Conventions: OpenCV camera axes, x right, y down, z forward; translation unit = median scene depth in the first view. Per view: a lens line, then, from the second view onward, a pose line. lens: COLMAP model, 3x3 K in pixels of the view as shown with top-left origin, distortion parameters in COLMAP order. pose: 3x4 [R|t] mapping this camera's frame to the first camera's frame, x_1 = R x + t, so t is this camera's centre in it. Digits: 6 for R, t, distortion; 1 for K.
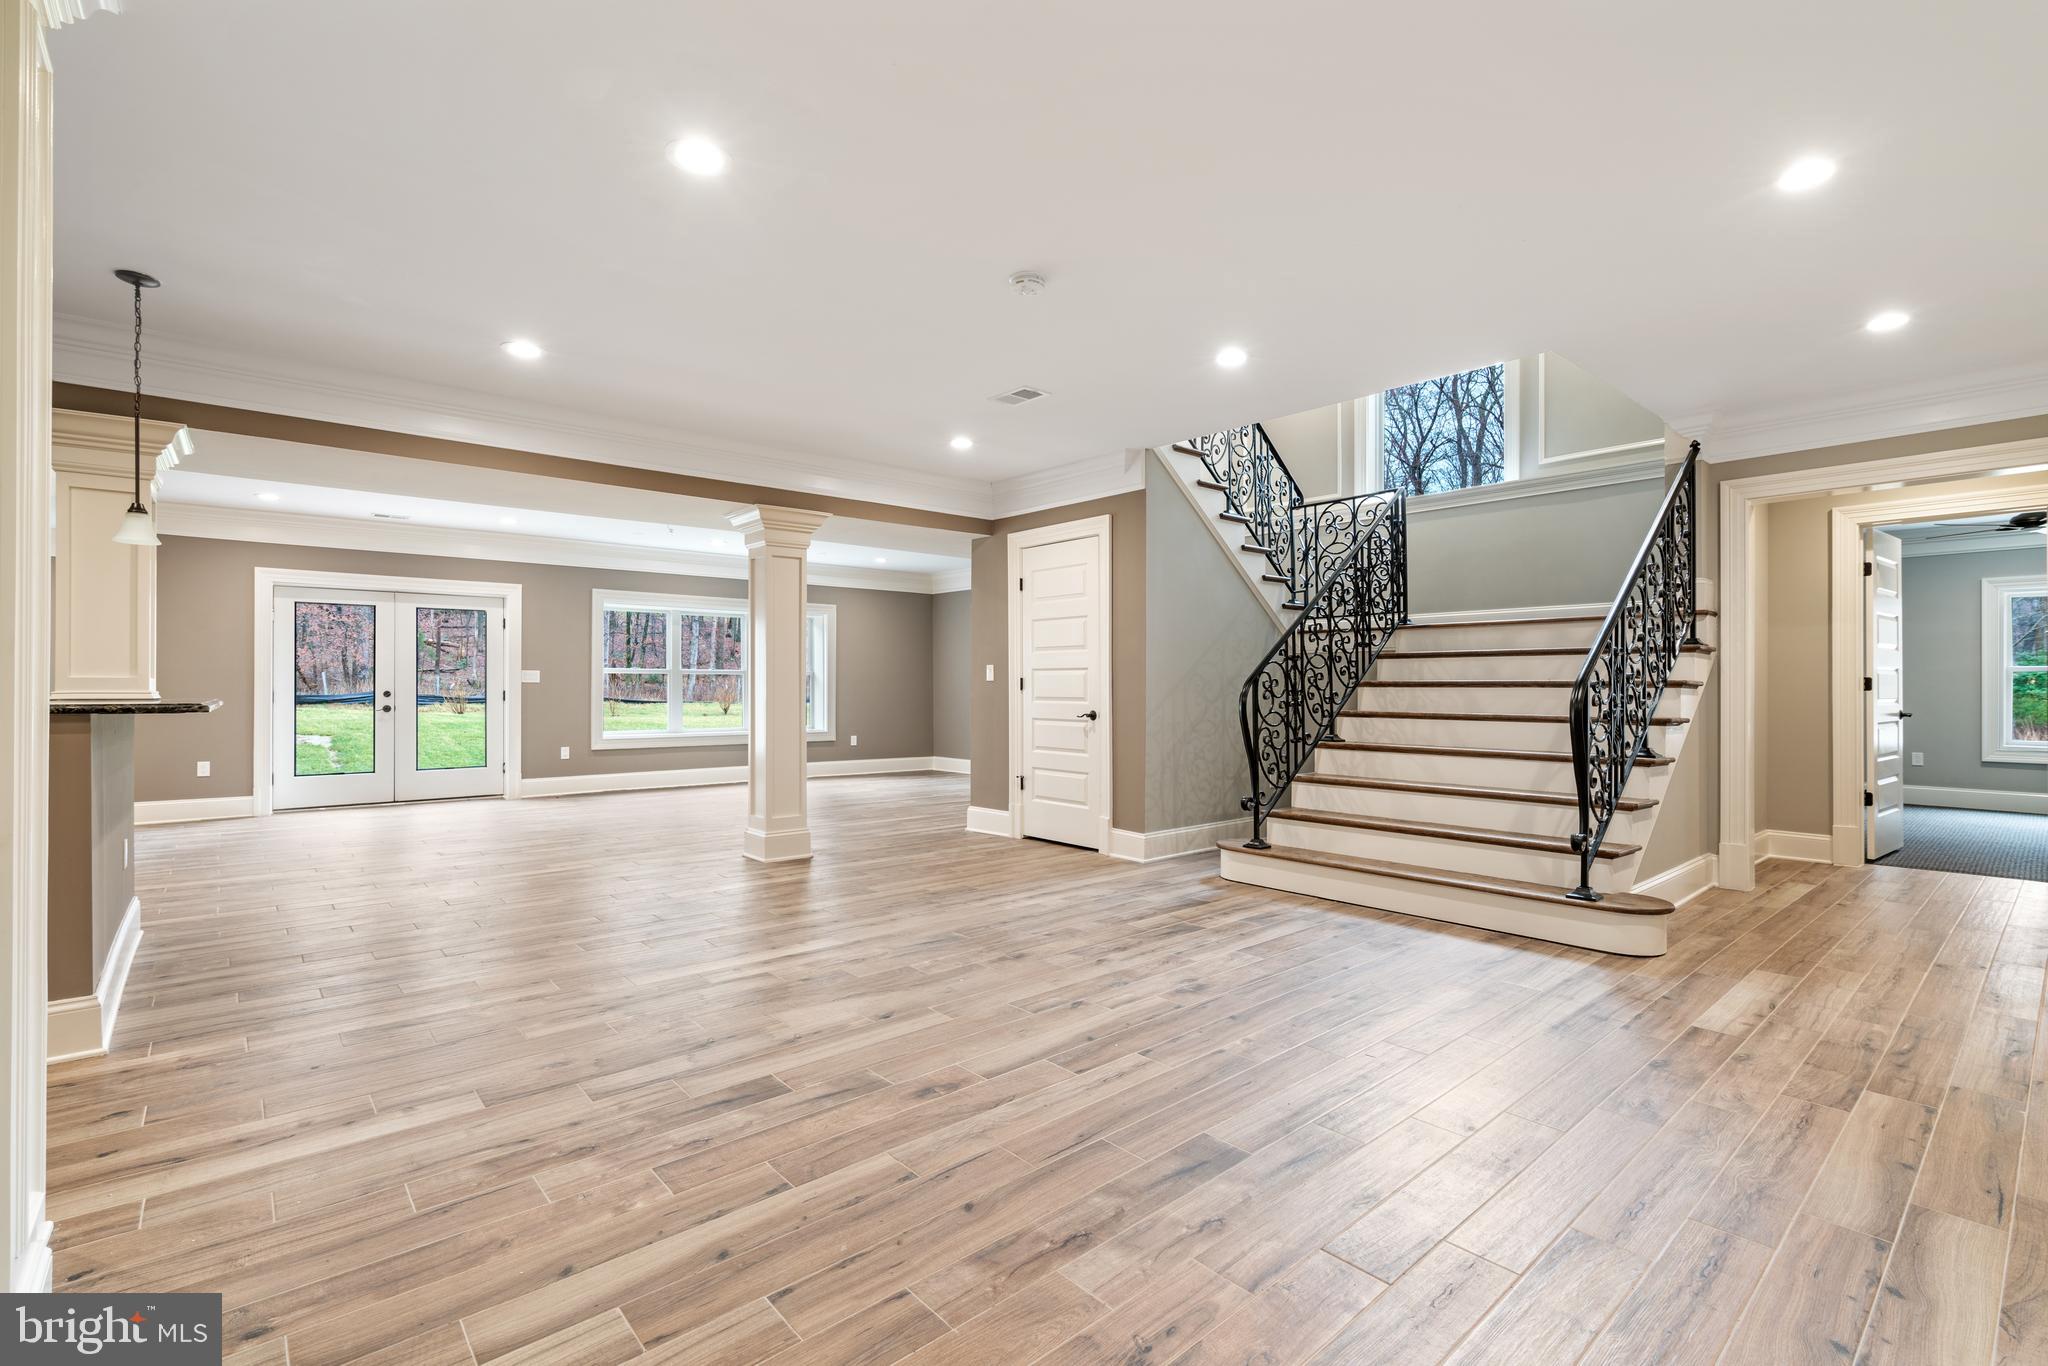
lens RADIAL K [[937.4, 0, 1023.2], [0, 937.4, 684.0], [0, 0, 1]] dist [-0.007774, 0.002534]
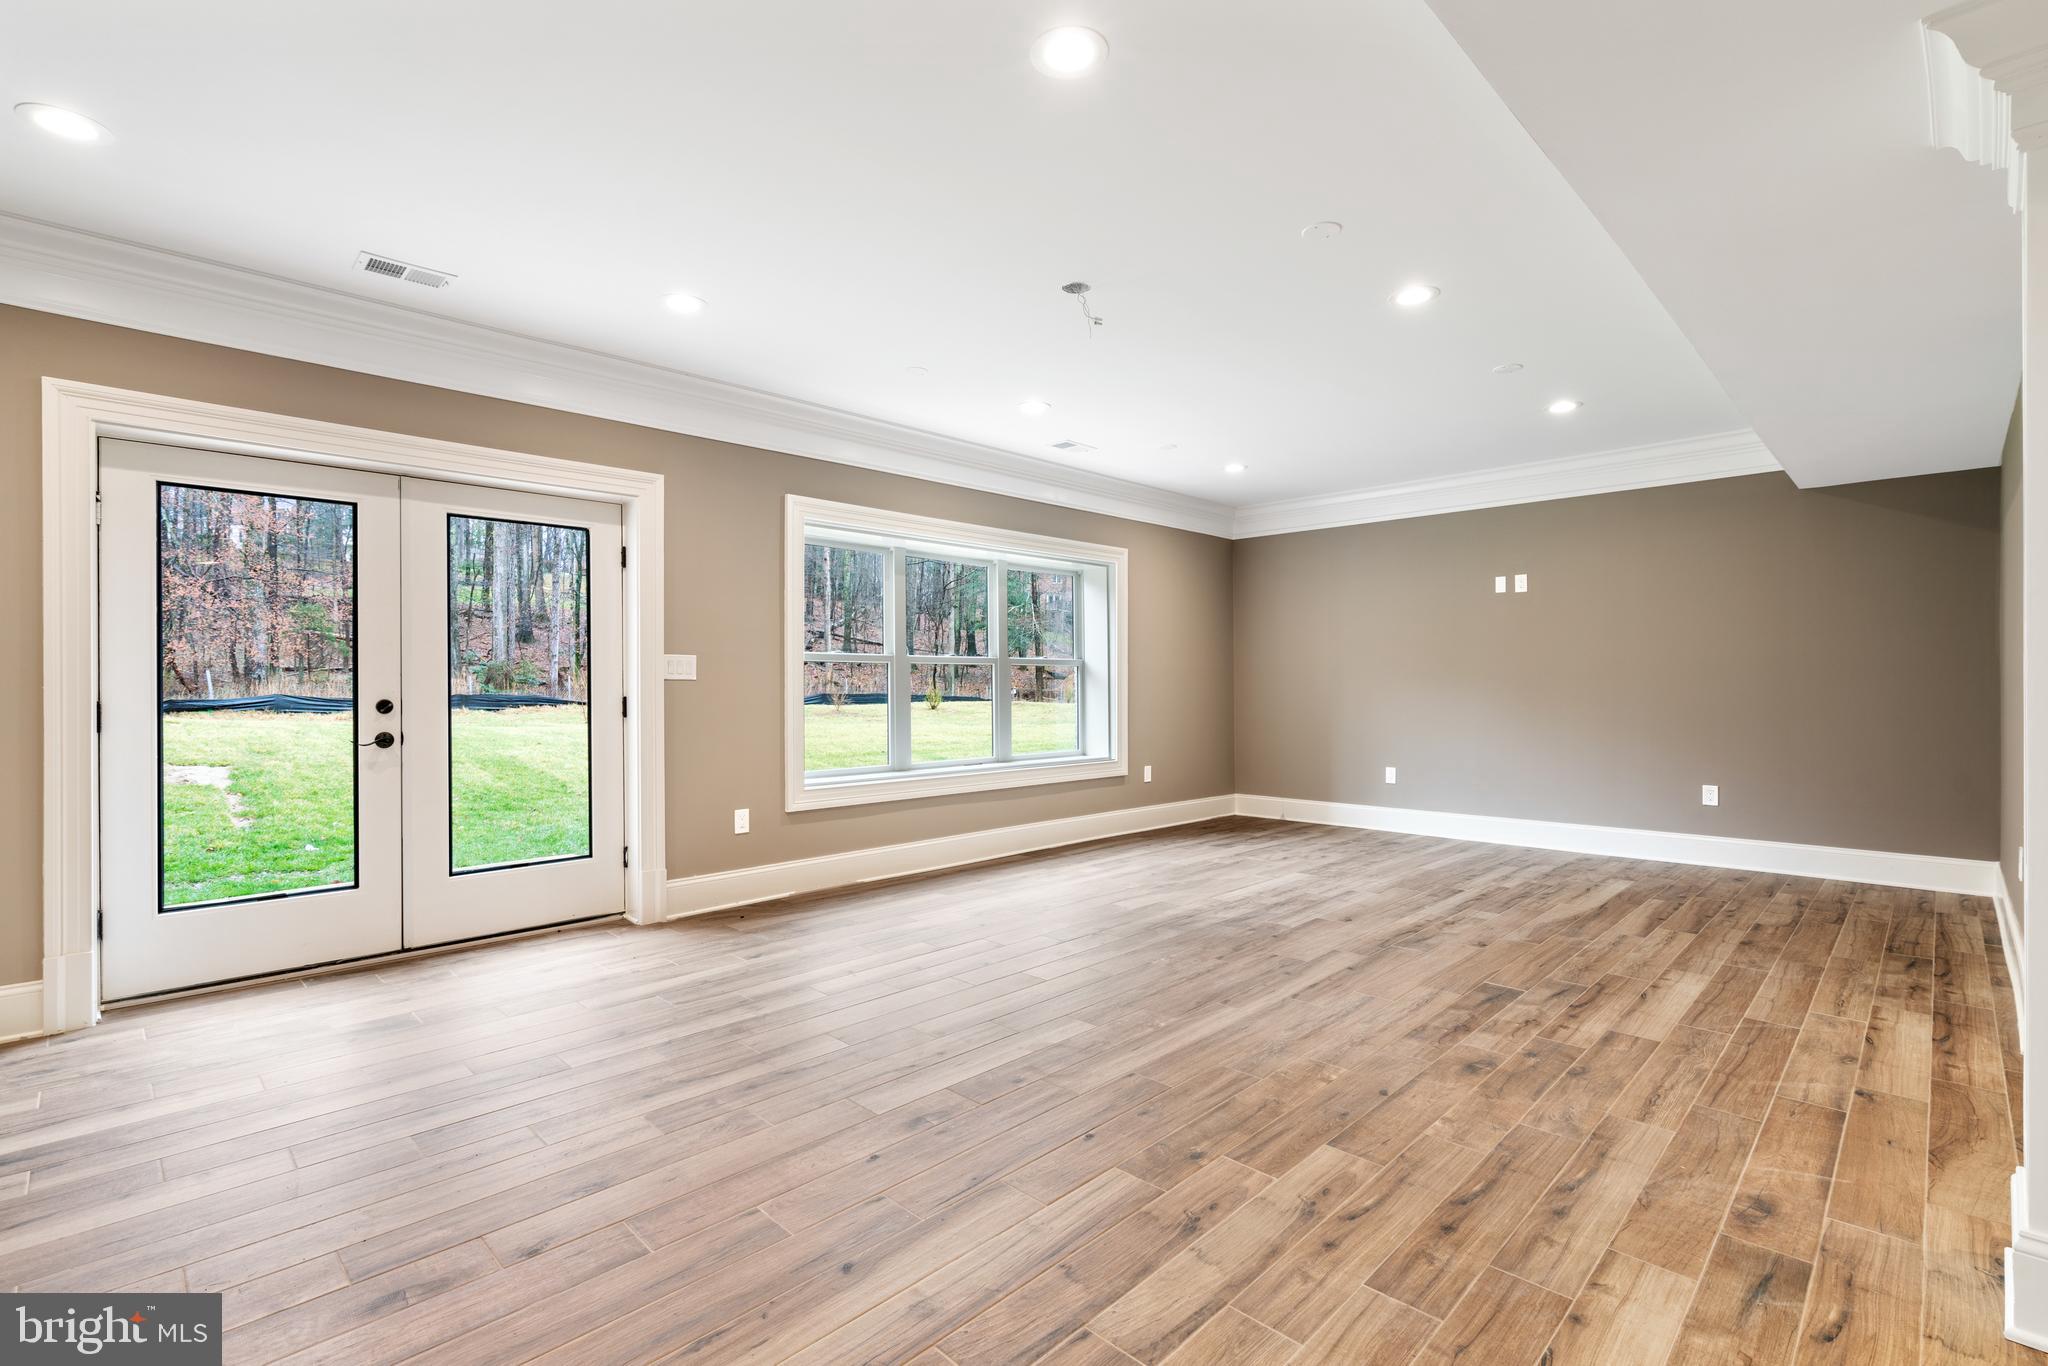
lens RADIAL K [[937.4, 0, 1016.2], [0, 937.4, 687.4], [0, 0, 1]] dist [-0.007774, 0.002534]
pose [[0.997294, -0.005087, 0.073336, -0.371000], [0.004663, 0.999971, 0.005951, 0.000537], [-0.073364, -0.005593, 0.997290, 0.481793]]
